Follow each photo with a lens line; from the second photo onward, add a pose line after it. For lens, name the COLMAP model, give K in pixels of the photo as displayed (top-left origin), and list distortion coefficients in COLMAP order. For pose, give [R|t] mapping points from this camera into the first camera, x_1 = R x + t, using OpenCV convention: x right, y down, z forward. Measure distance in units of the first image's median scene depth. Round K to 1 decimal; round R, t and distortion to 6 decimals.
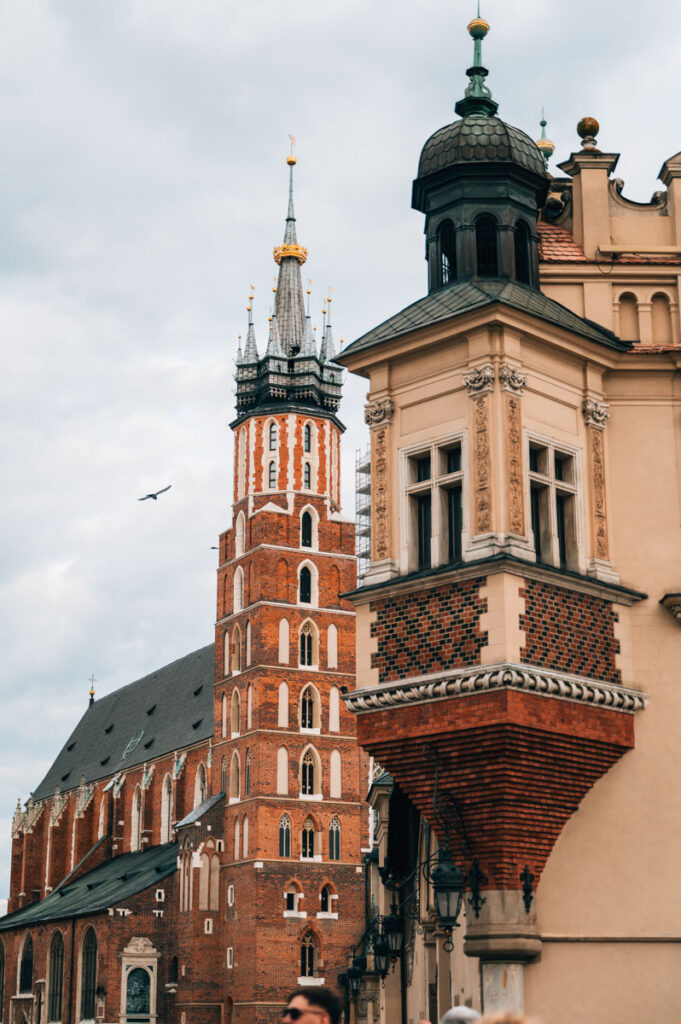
lens RADIAL K [[1796.6, 0, 341.3], [0, 1796.6, 511.8], [0, 0, 1]] dist [-0.004102, 0.000000]
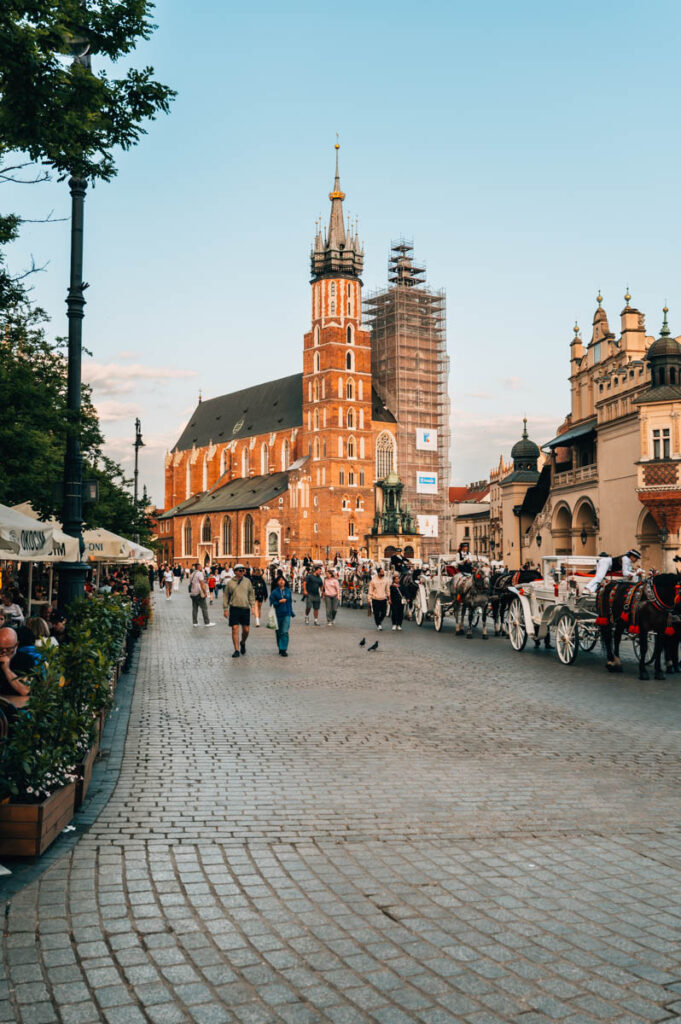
lens RADIAL K [[999.1, 0, 339.4], [0, 999.1, 511.0], [0, 0, 1]] dist [-0.016128, 0.000000]
pose [[0.993887, 0.003922, 0.110333, -0.166465], [-0.029676, 0.972079, 0.232771, -0.064910], [-0.106339, -0.234622, 0.966253, -0.209899]]
